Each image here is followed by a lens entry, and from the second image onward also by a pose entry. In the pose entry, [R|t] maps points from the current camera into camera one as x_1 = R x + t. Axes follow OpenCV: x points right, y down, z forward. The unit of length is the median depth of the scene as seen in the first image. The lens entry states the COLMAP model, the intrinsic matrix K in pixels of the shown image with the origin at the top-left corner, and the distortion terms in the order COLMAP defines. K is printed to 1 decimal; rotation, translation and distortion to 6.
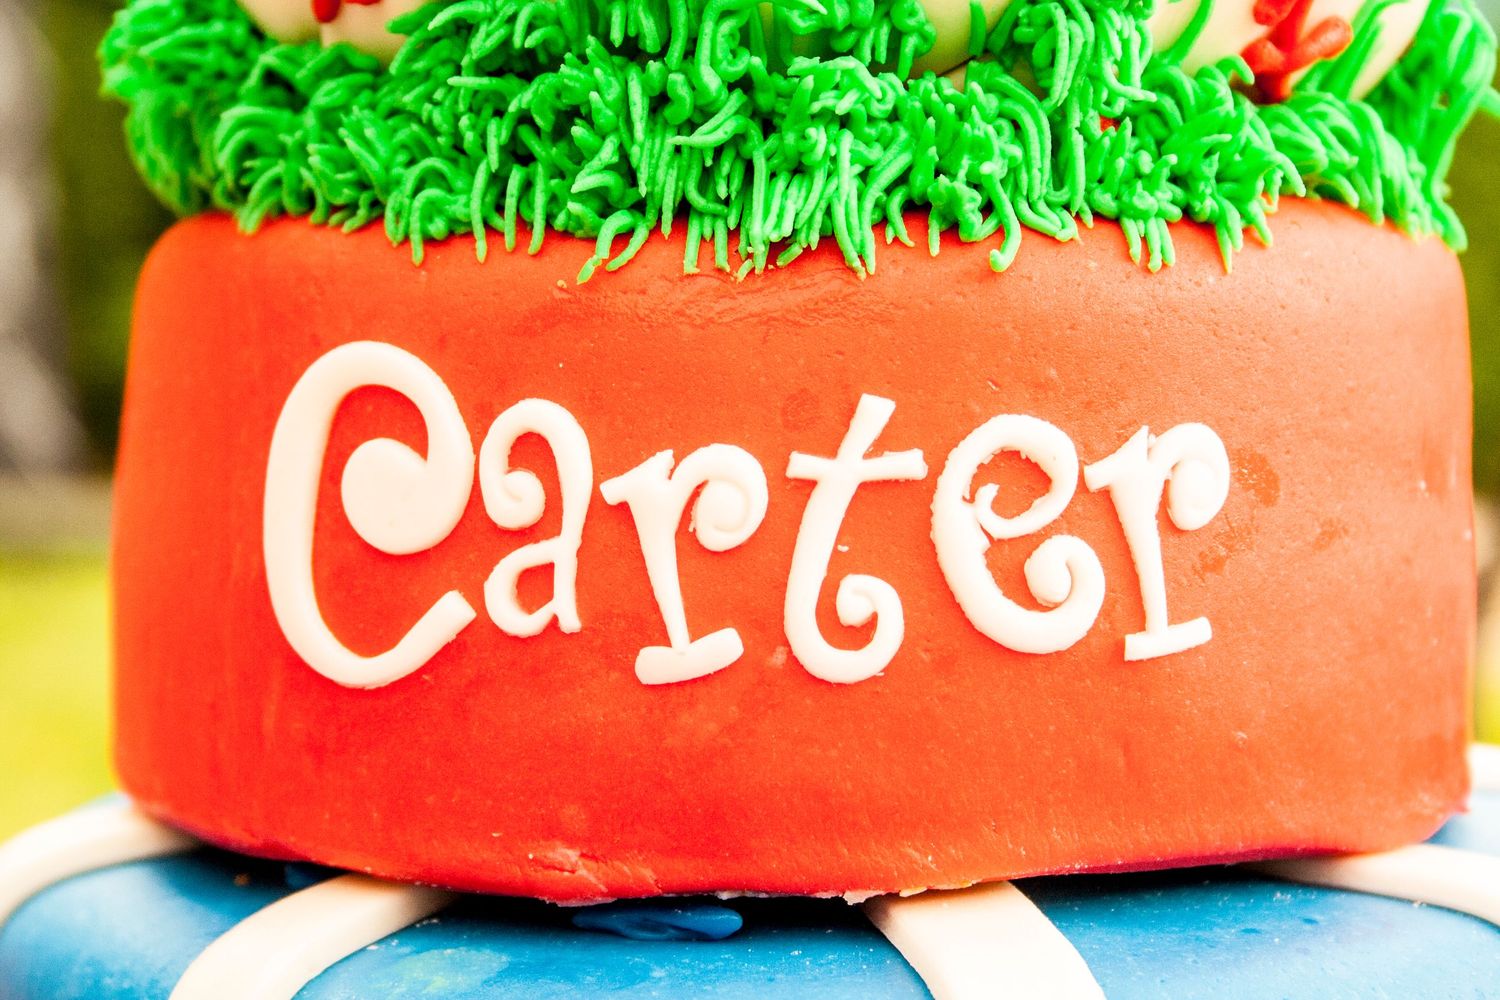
lens RADIAL K [[3483.4, 0, 744.5], [0, 3483.4, 514.4], [0, 0, 1]] dist [0.121466, 0.000000]
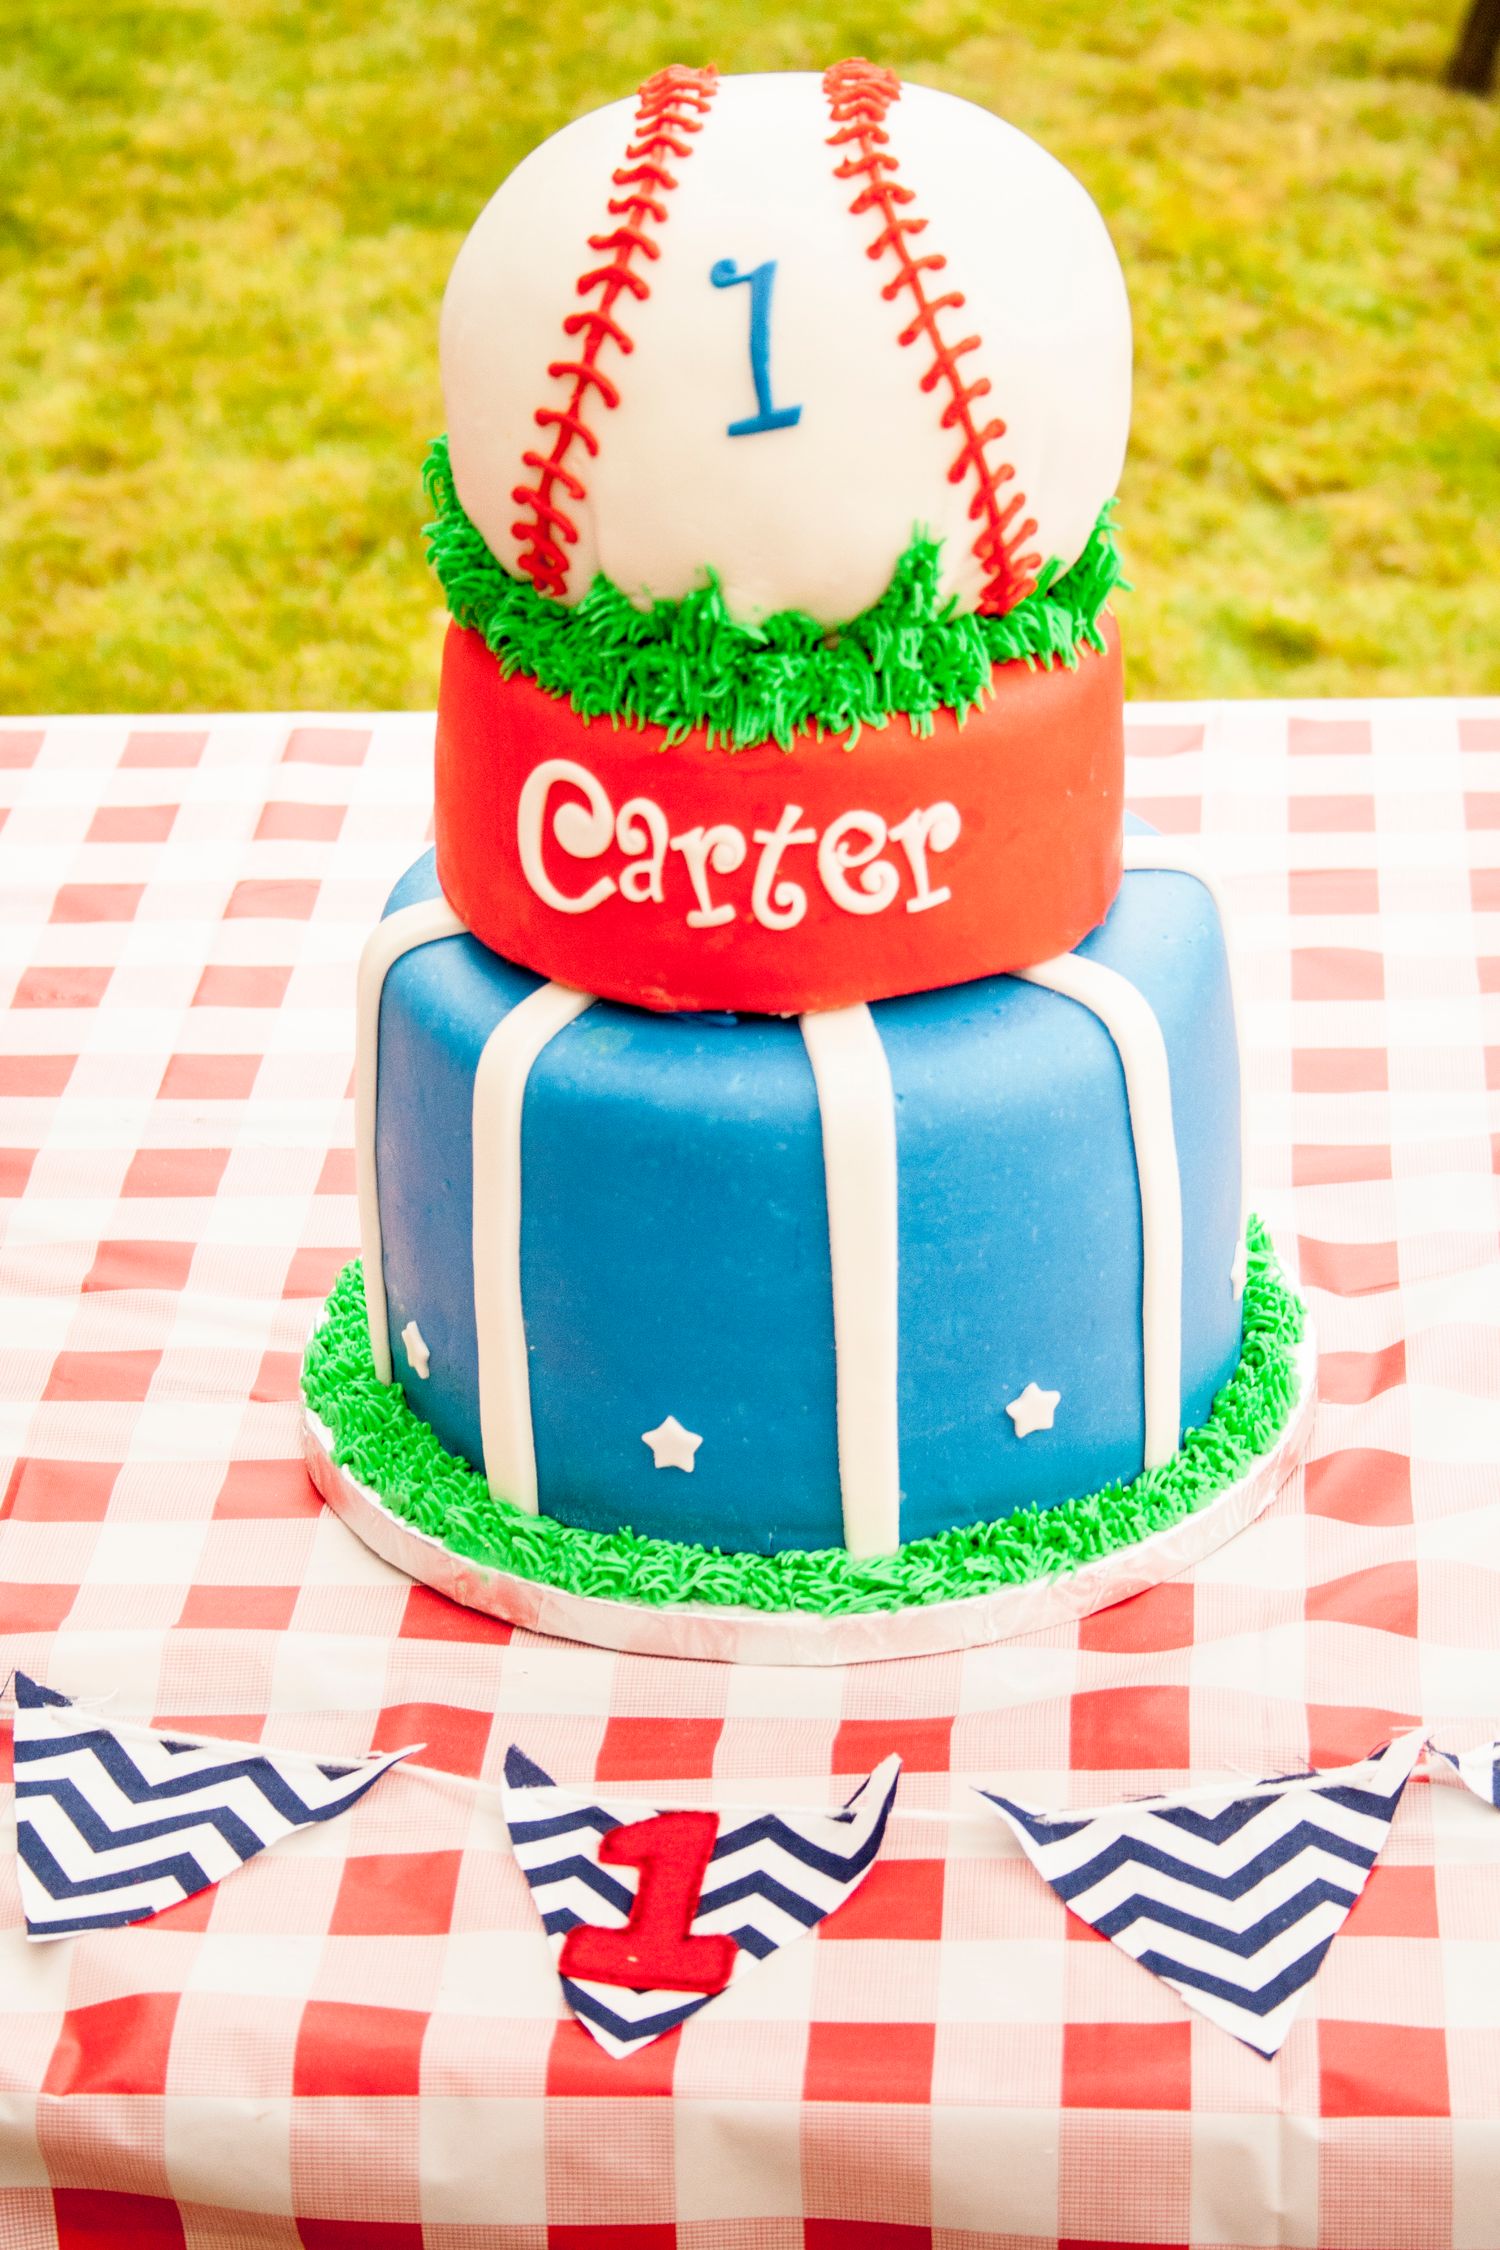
lens RADIAL K [[5225.1, 0, 736.8], [0, 5225.1, 1127.9], [0, 0, 1]] dist [0.121466, 0.000000]
pose [[0.998210, 0.011228, -0.058735, 0.197941], [0.011621, 0.927060, 0.374732, -1.082970], [0.058658, -0.374744, 0.925271, -2.146784]]
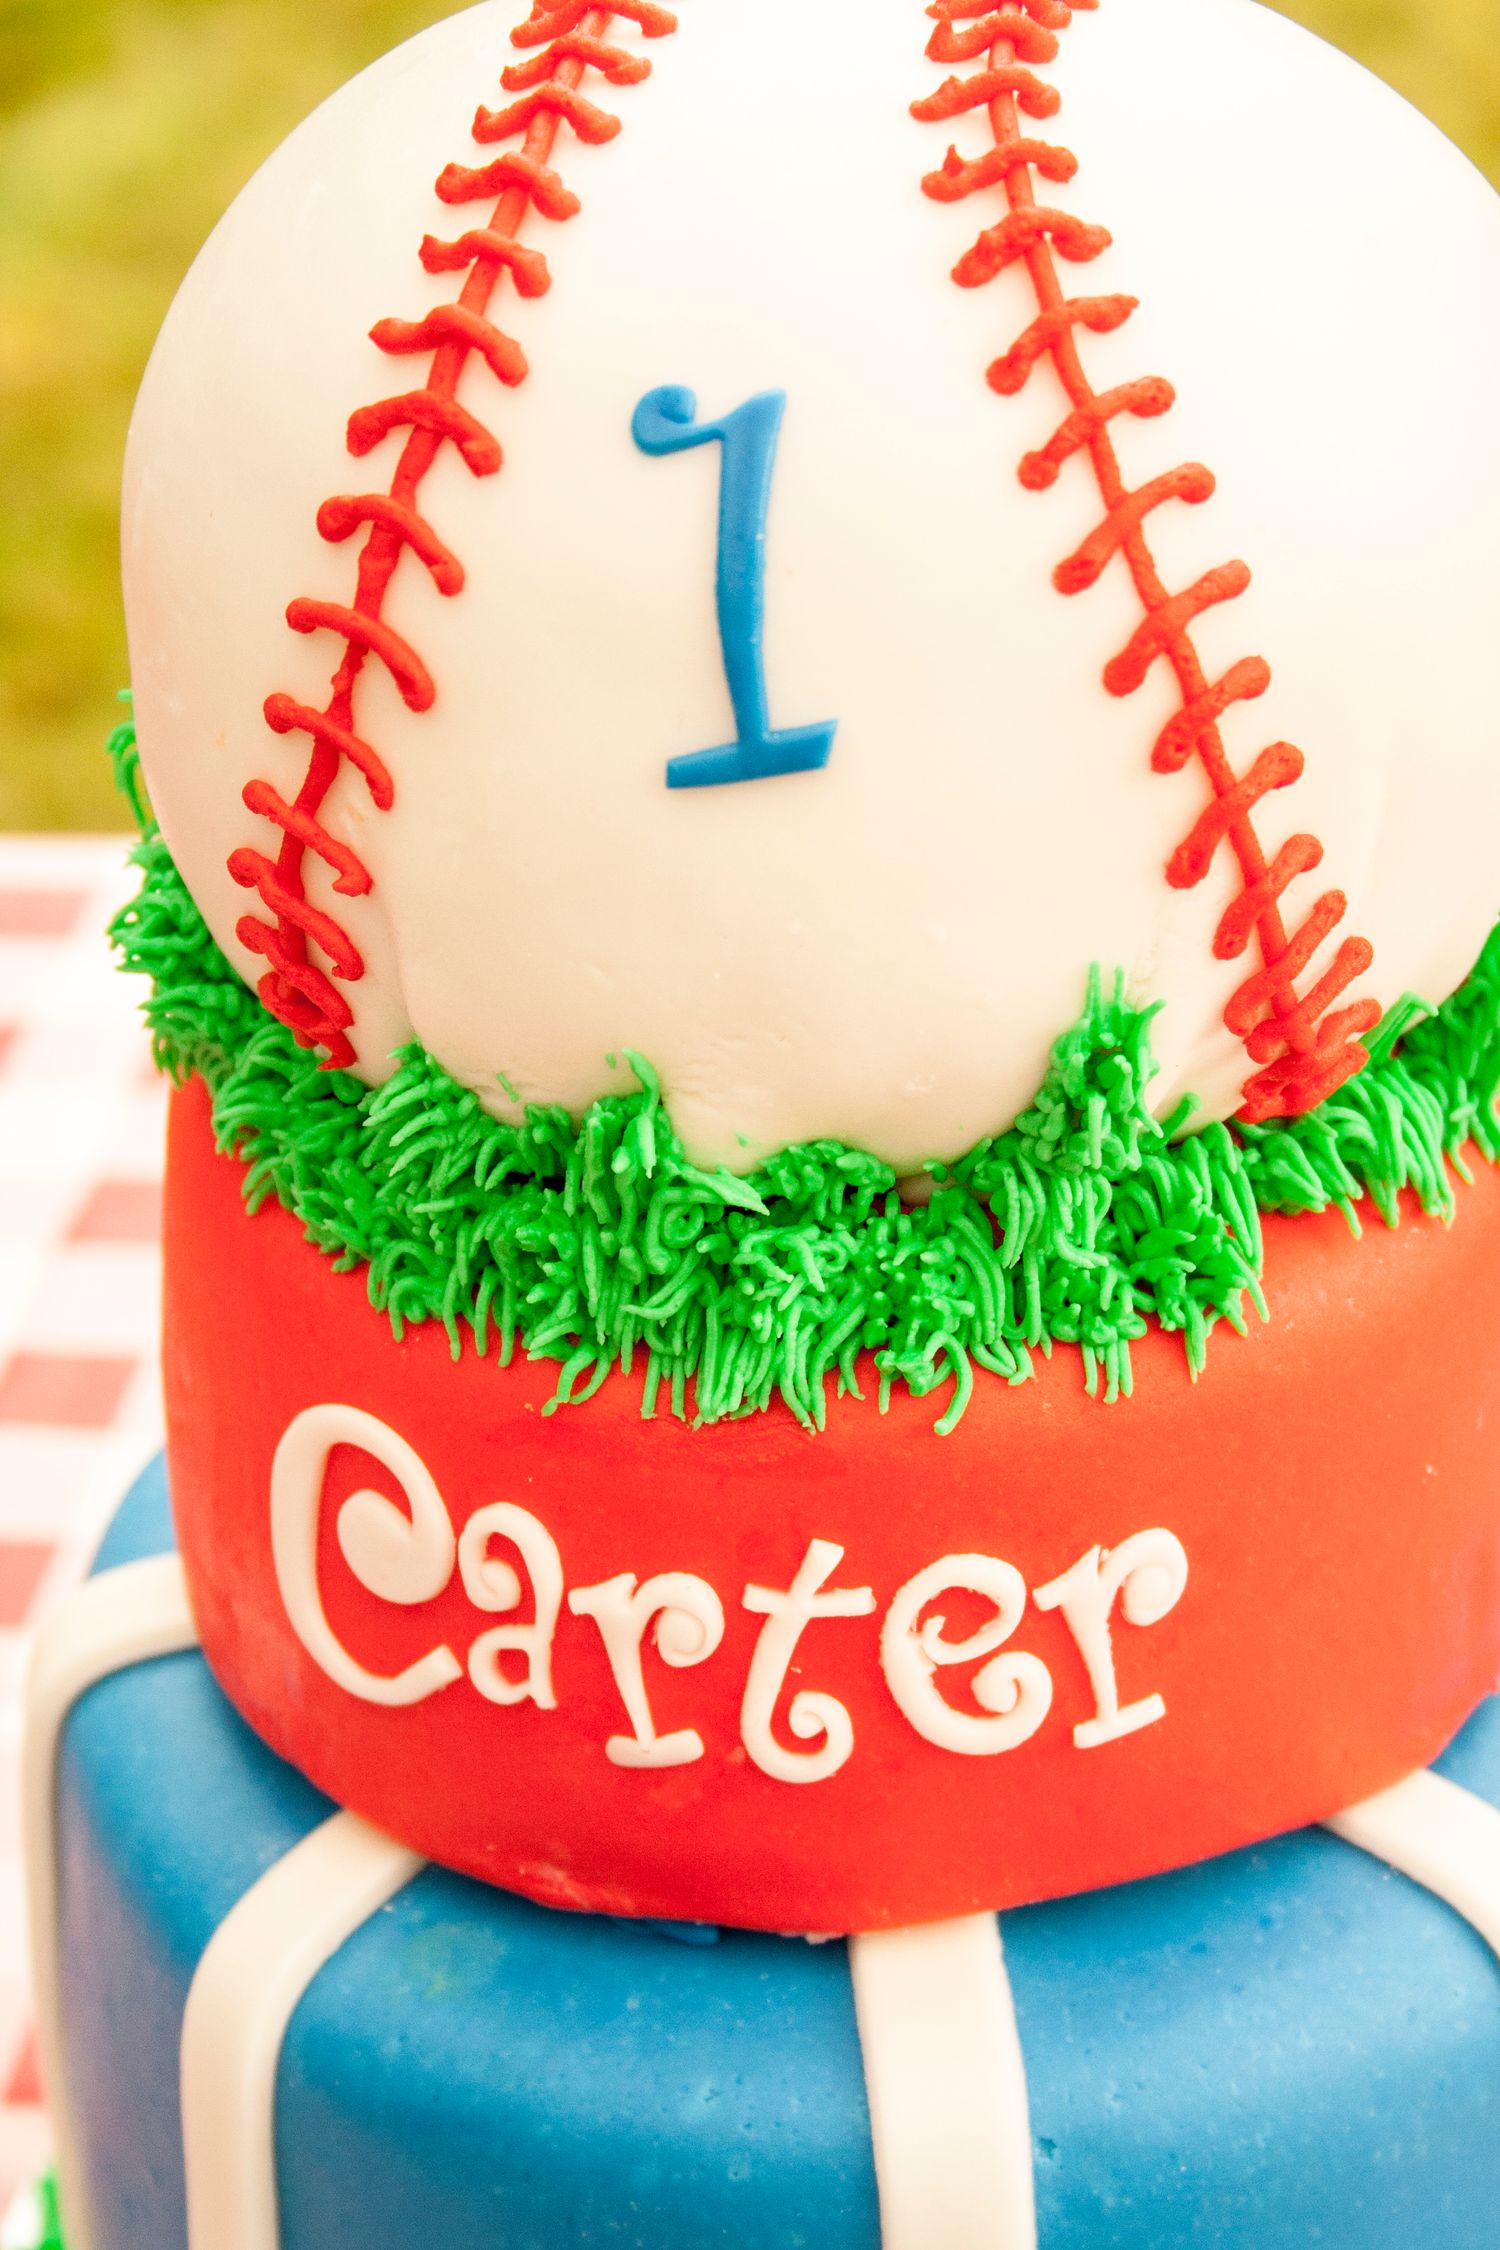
lens RADIAL K [[5225.1, 0, 763.5], [0, 5225.1, 1141.8], [0, 0, 1]] dist [0.121466, 0.000000]
pose [[0.990583, 0.039458, -0.131108, 0.215728], [0.021784, 0.899954, 0.435441, -0.807460], [0.135173, -0.434196, 0.890619, -0.331146]]
